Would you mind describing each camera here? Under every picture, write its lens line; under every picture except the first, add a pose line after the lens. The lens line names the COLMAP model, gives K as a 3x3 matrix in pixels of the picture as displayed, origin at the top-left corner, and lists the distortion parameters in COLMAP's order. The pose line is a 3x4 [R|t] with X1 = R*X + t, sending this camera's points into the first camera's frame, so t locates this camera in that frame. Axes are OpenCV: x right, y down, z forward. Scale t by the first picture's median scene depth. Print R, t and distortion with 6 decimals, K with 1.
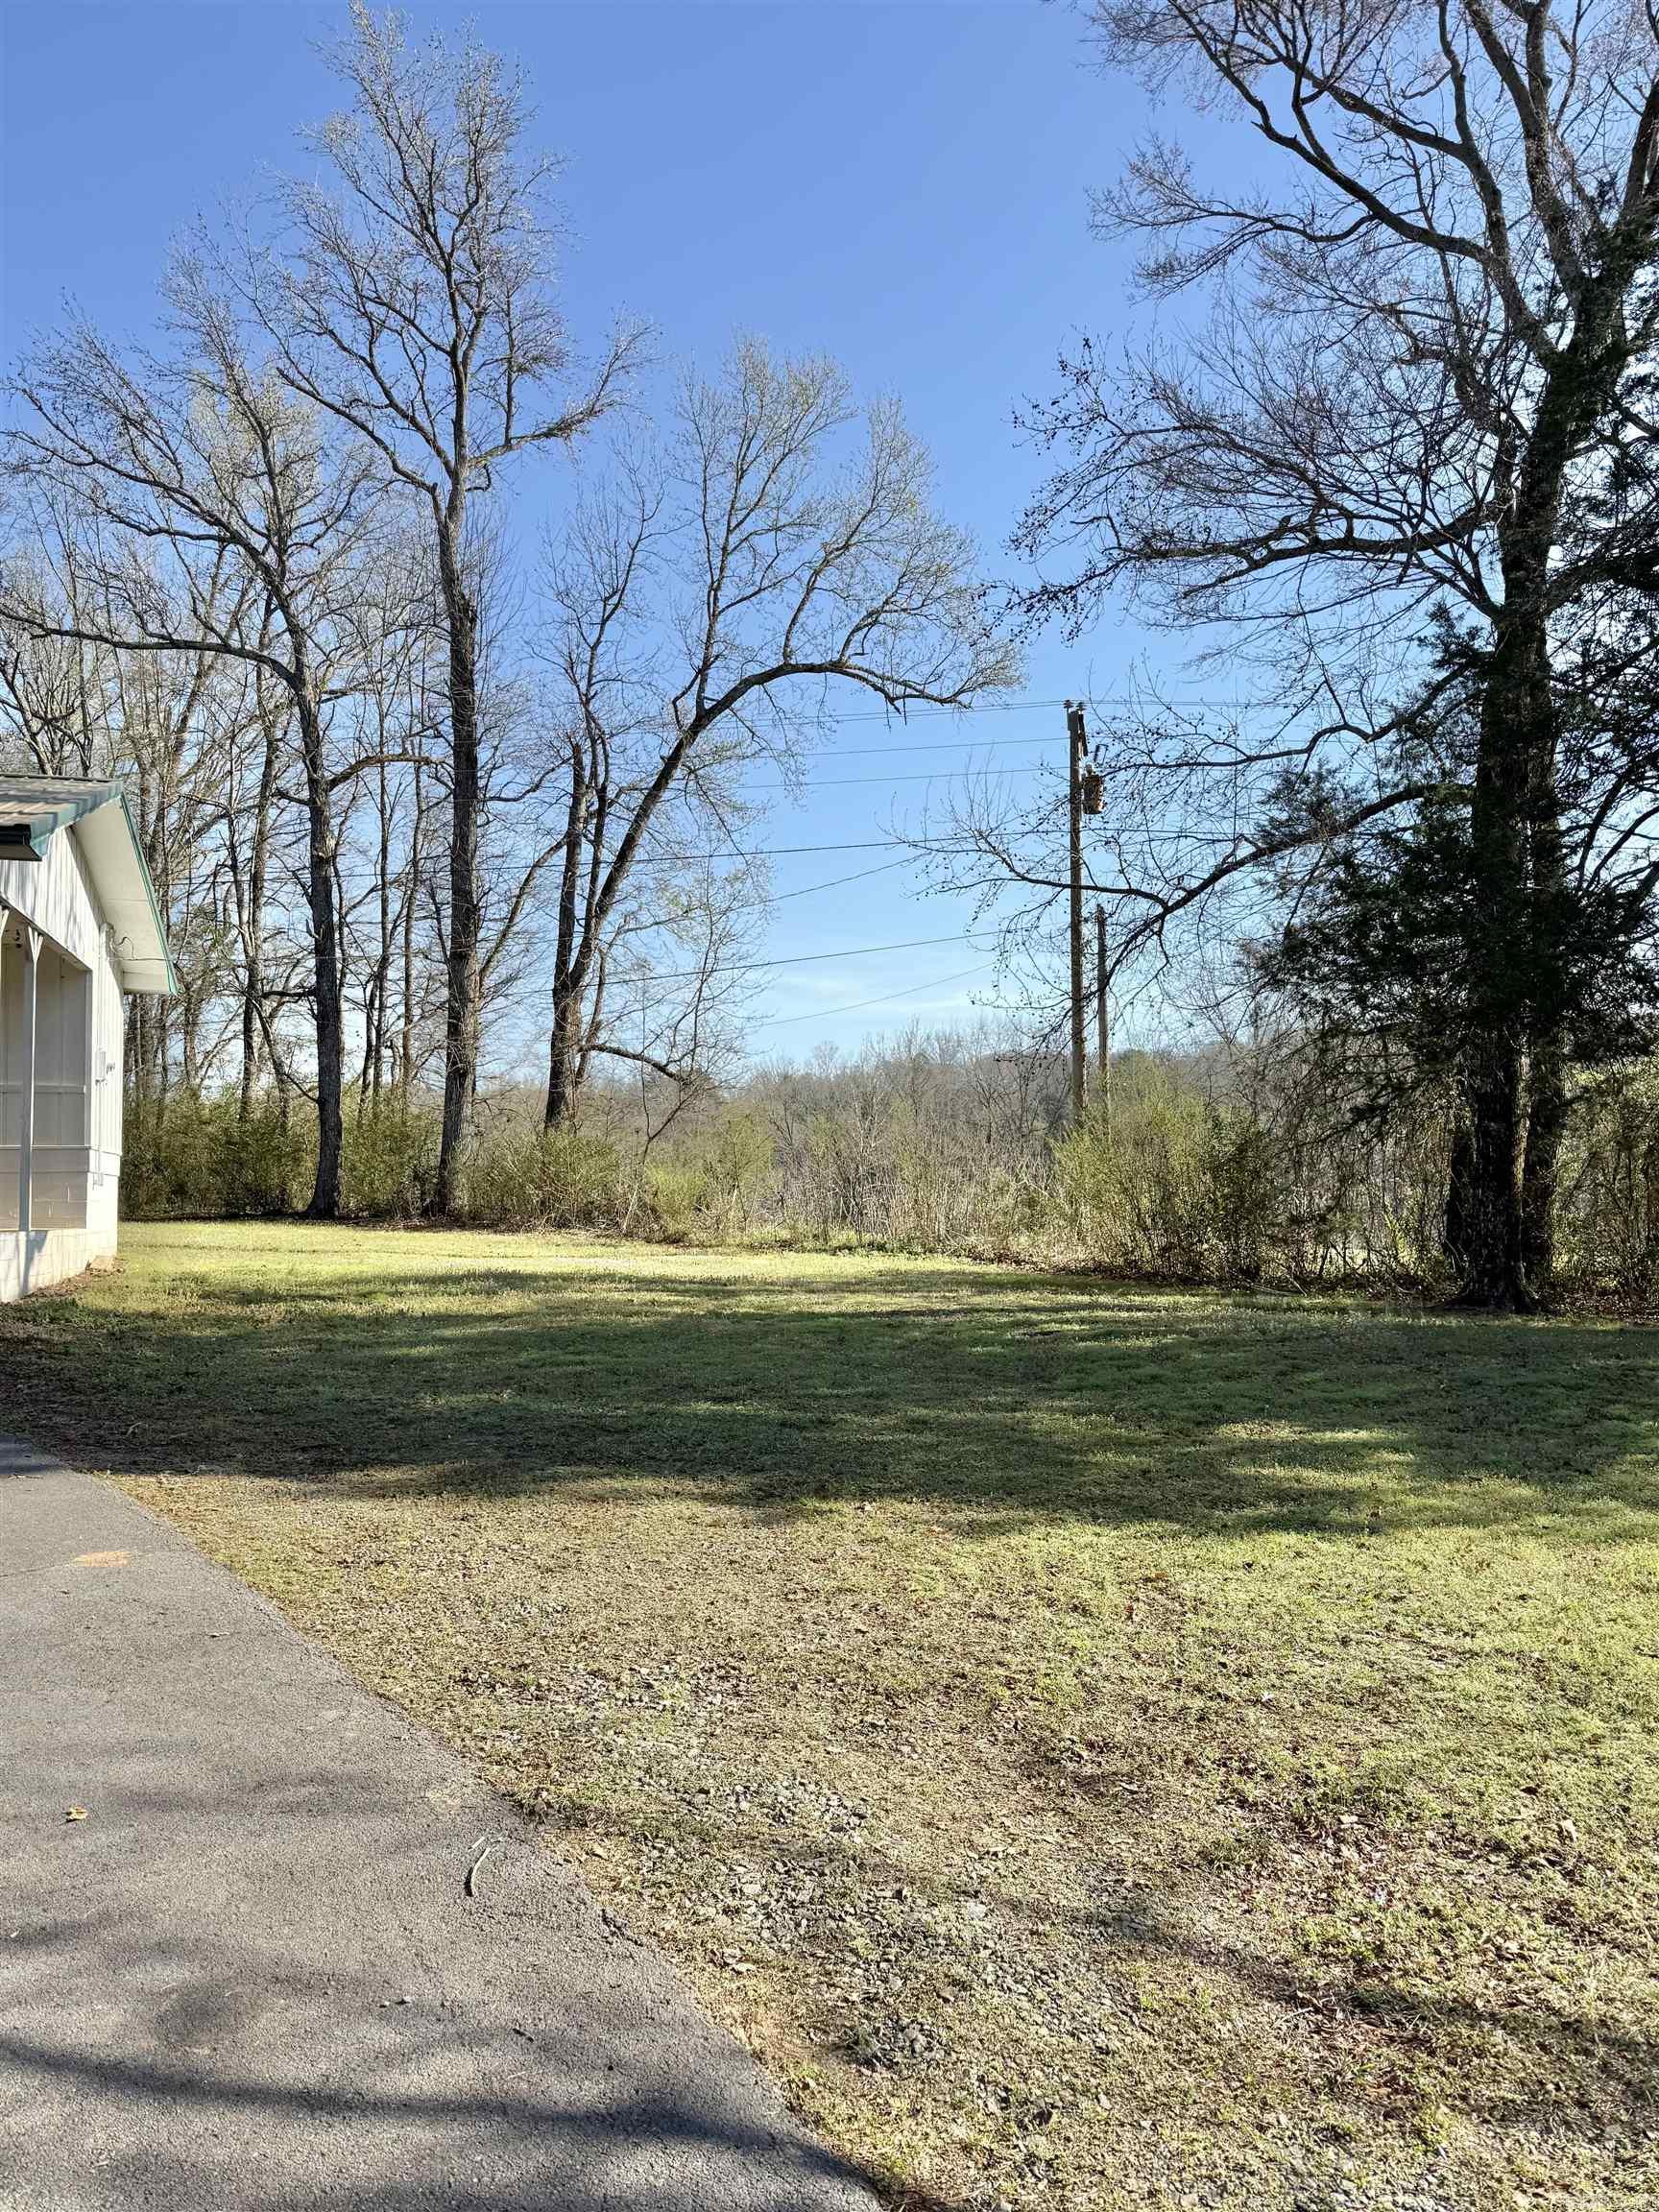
lens RADIAL K [[1578.8, 0, 829.5], [0, 1578.8, 1106.0], [0, 0, 1]] dist [0.052110, -0.039676]
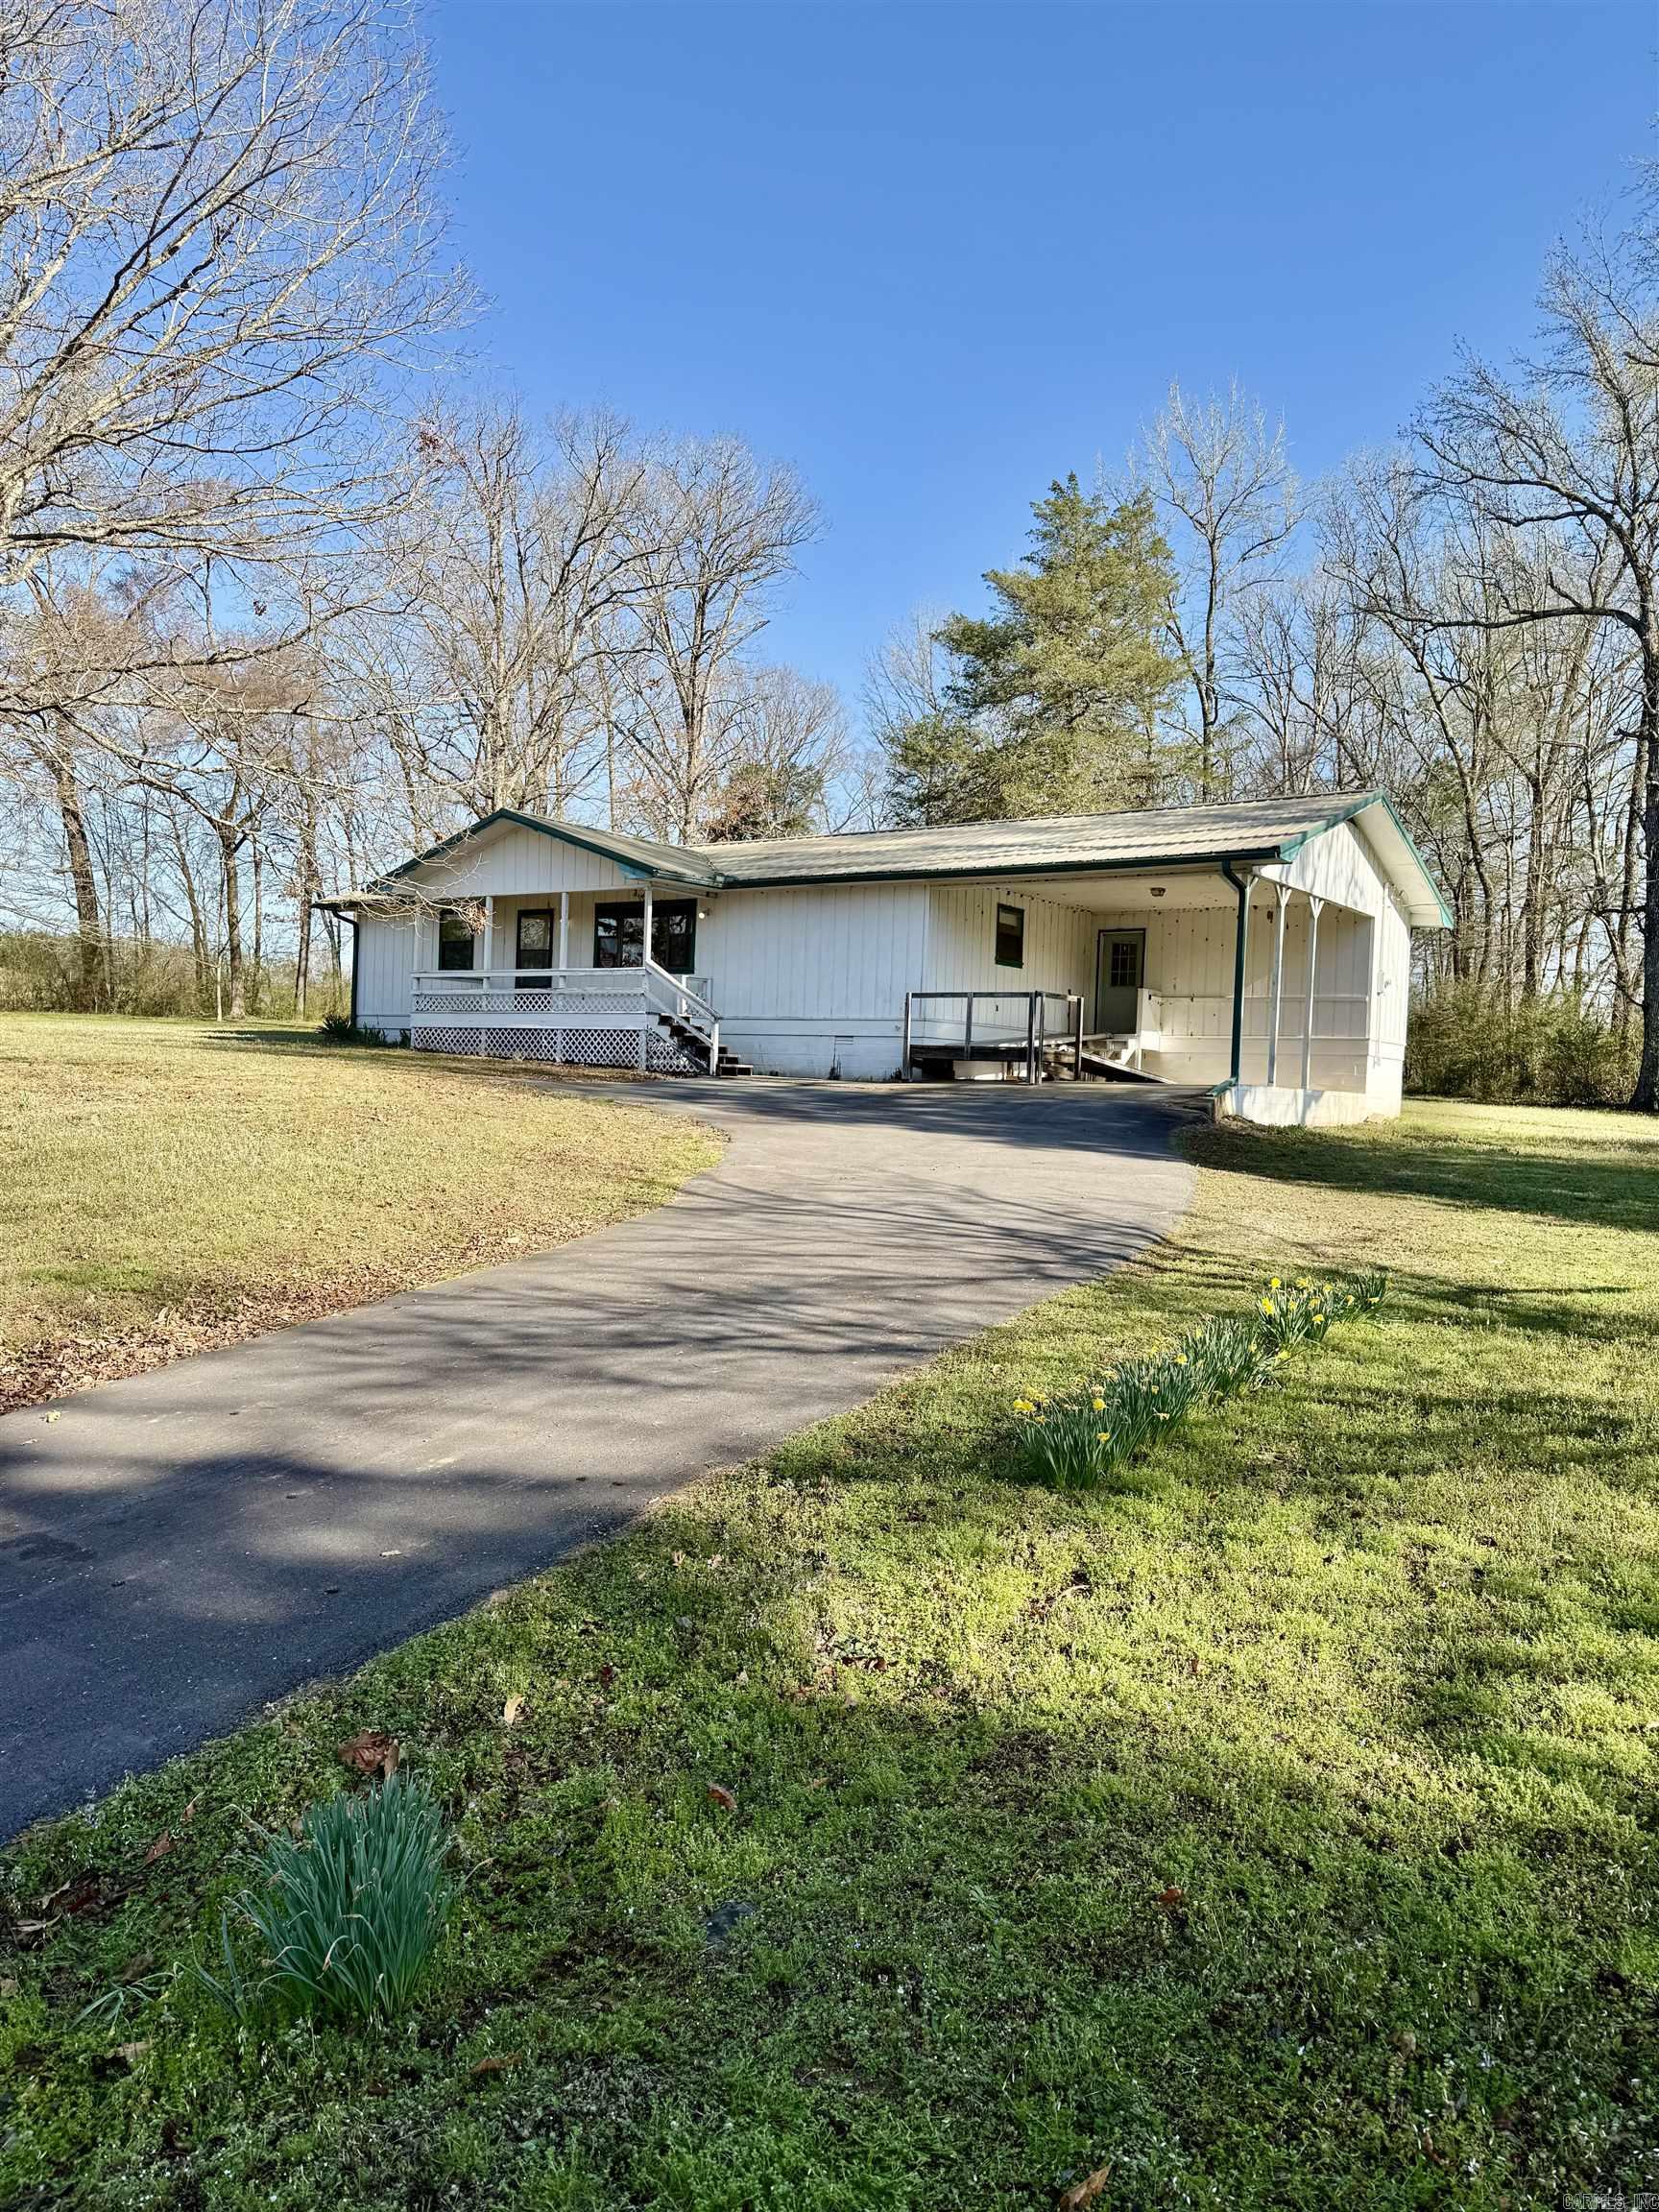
lens RADIAL K [[1578.7, 0, 829.5], [0, 1578.7, 1106.0], [0, 0, 1]] dist [0.113017, -0.166360]
pose [[0.638223, 0.041646, -0.768724, 0.230140], [0.001601, 0.998462, 0.055422, 0.003826], [0.769850, -0.036603, 0.637175, -0.206222]]
